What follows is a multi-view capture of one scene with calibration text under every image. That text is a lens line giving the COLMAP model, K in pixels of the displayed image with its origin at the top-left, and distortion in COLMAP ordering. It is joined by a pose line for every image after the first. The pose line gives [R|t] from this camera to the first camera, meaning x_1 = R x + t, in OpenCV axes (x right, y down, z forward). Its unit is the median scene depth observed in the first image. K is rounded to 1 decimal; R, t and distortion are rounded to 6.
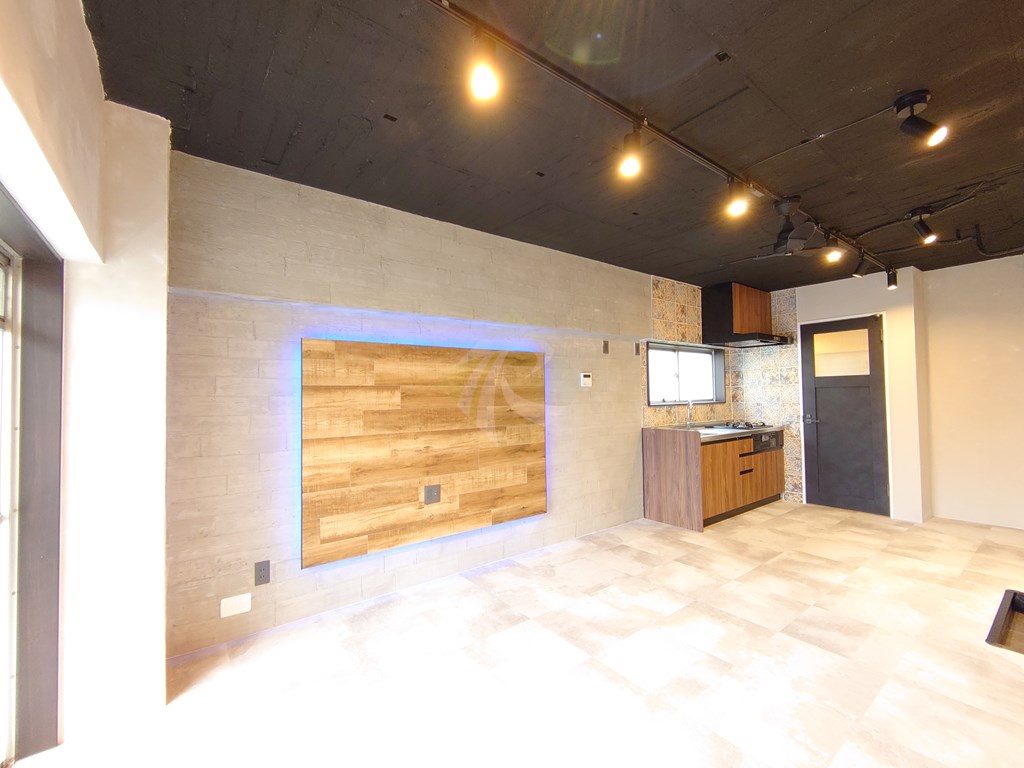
lens RADIAL K [[440.9, 0, 513.3], [0, 440.9, 383.2], [0, 0, 1]] dist [0.002191, 0.000369]
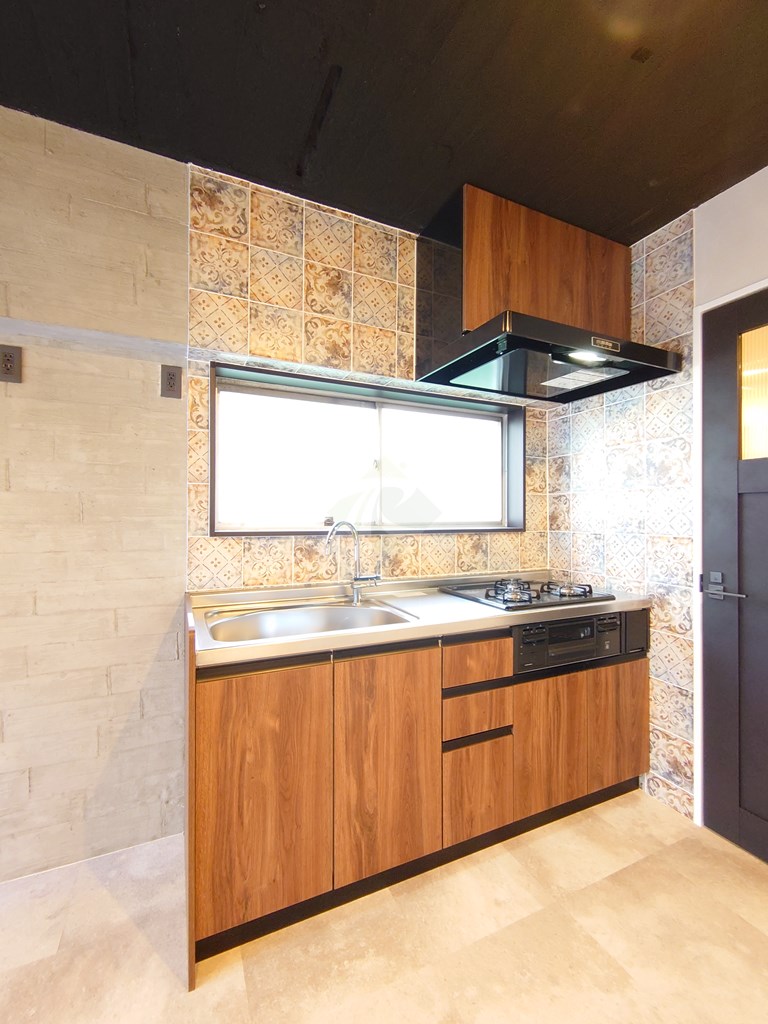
lens RADIAL K [[440.9, 0, 391.6], [0, 440.9, 513.6], [0, 0, 1]] dist [0.002191, 0.000369]
pose [[0.977597, 0.017337, -0.209771, 0.512218], [-0.012877, 0.999661, 0.022609, 0.022089], [0.210092, -0.019401, 0.977489, 0.637037]]
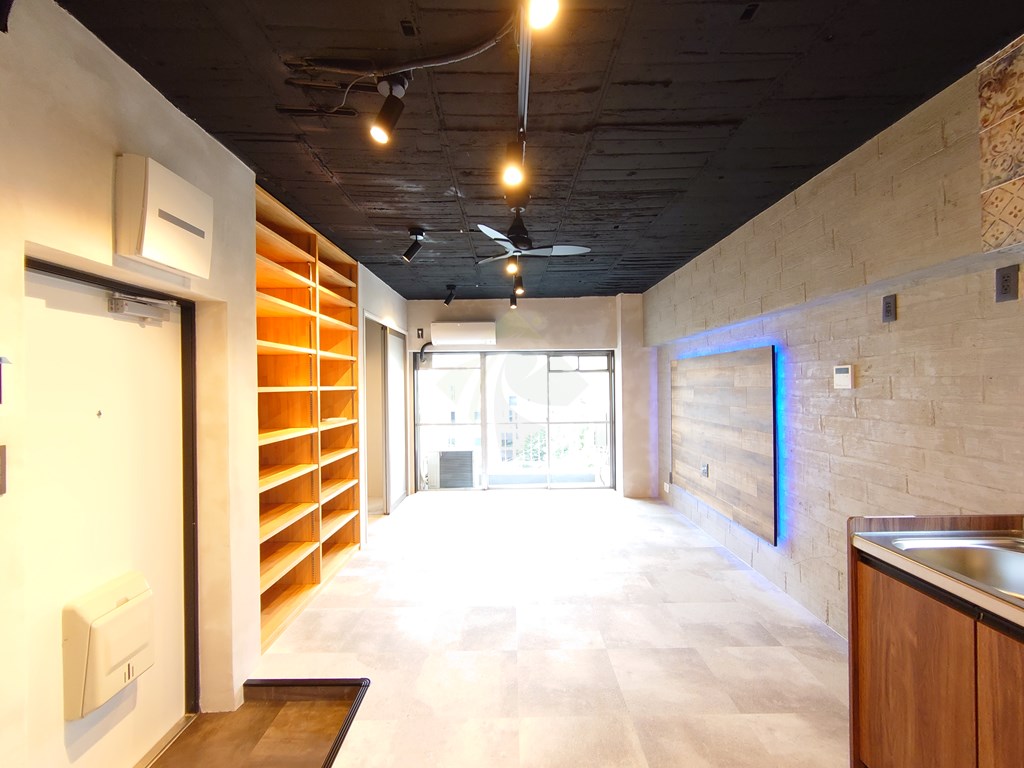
lens RADIAL K [[440.9, 0, 510.3], [0, 440.9, 383.6], [0, 0, 1]] dist [0.002191, 0.000369]
pose [[-0.606238, 0.022142, -0.794975, 0.754060], [0.041590, 0.999127, -0.003888, -0.012267], [0.794195, -0.035420, -0.606630, 0.848501]]
